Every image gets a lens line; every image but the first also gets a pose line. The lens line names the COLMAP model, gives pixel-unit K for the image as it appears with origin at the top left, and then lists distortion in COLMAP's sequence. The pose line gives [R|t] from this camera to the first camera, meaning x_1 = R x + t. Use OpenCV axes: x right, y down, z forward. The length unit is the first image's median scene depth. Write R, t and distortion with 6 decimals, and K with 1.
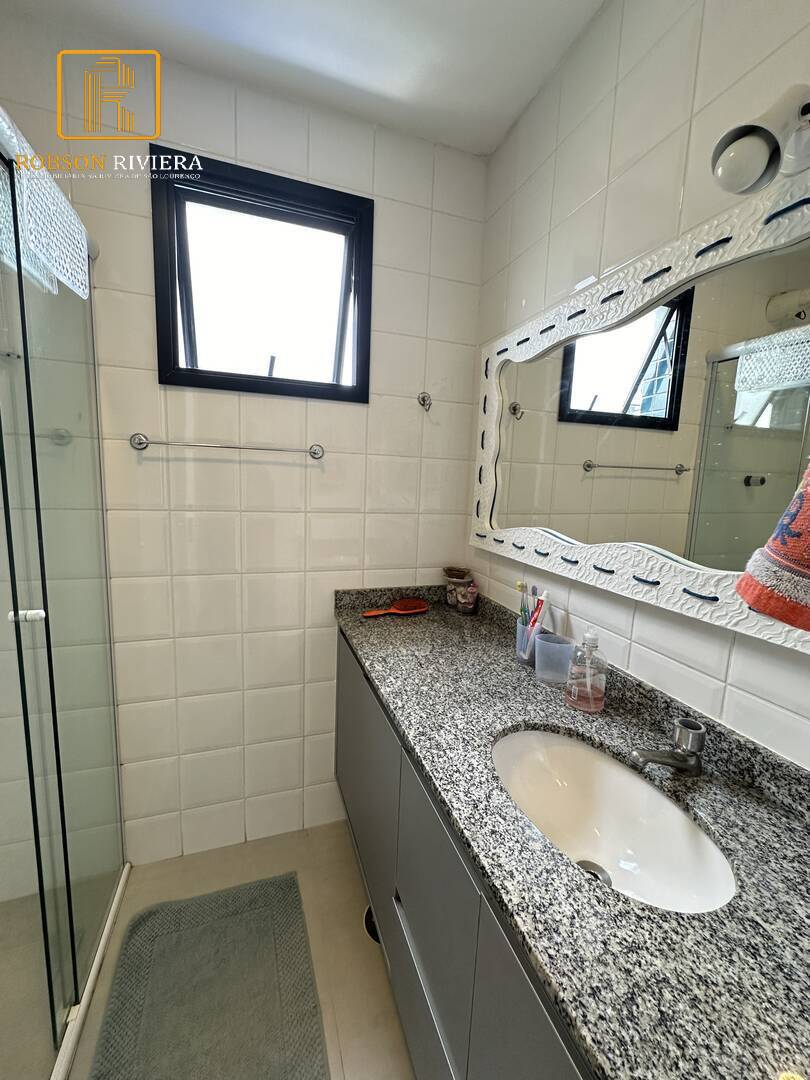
lens RADIAL K [[429.6, 0, 402.0], [0, 429.6, 540.9], [0, 0, 1]] dist [-0.004444, 0.000956]
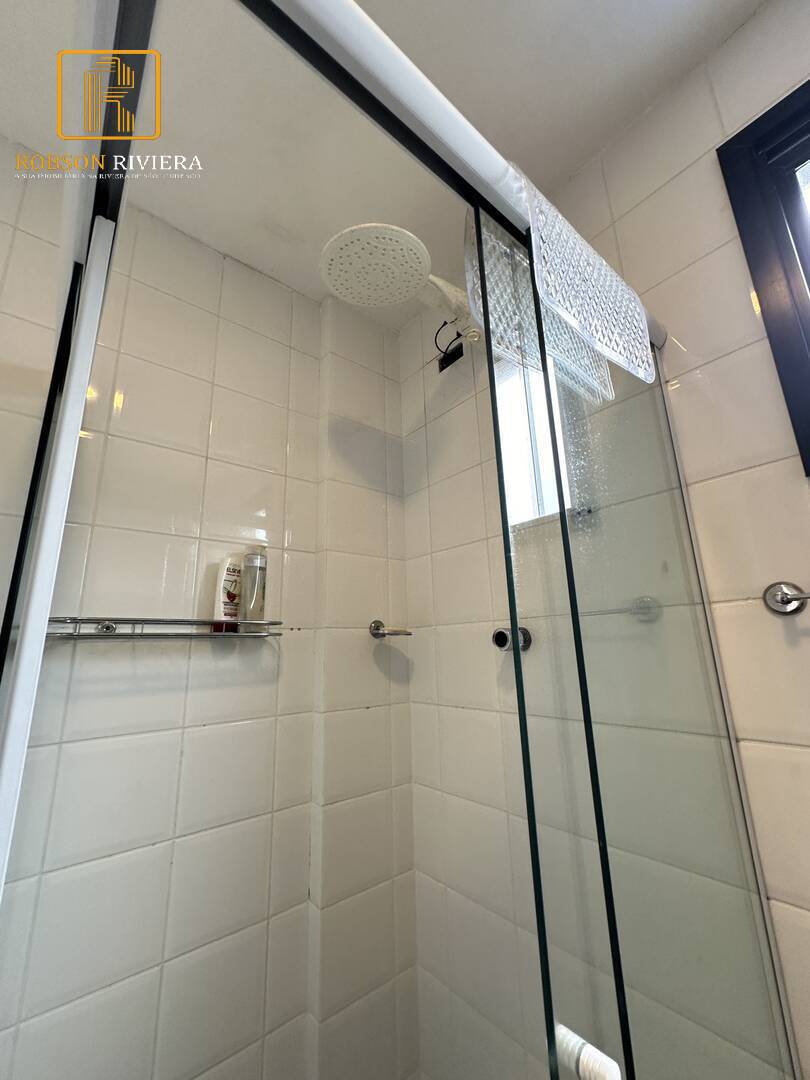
lens RADIAL K [[429.6, 0, 411.1], [0, 429.6, 540.5], [0, 0, 1]] dist [-0.004444, 0.000956]
pose [[0.358941, -0.270403, -0.893333, -0.326605], [-0.078754, 0.944927, -0.317663, -0.110115], [0.930032, 0.184376, 0.317878, 0.458456]]
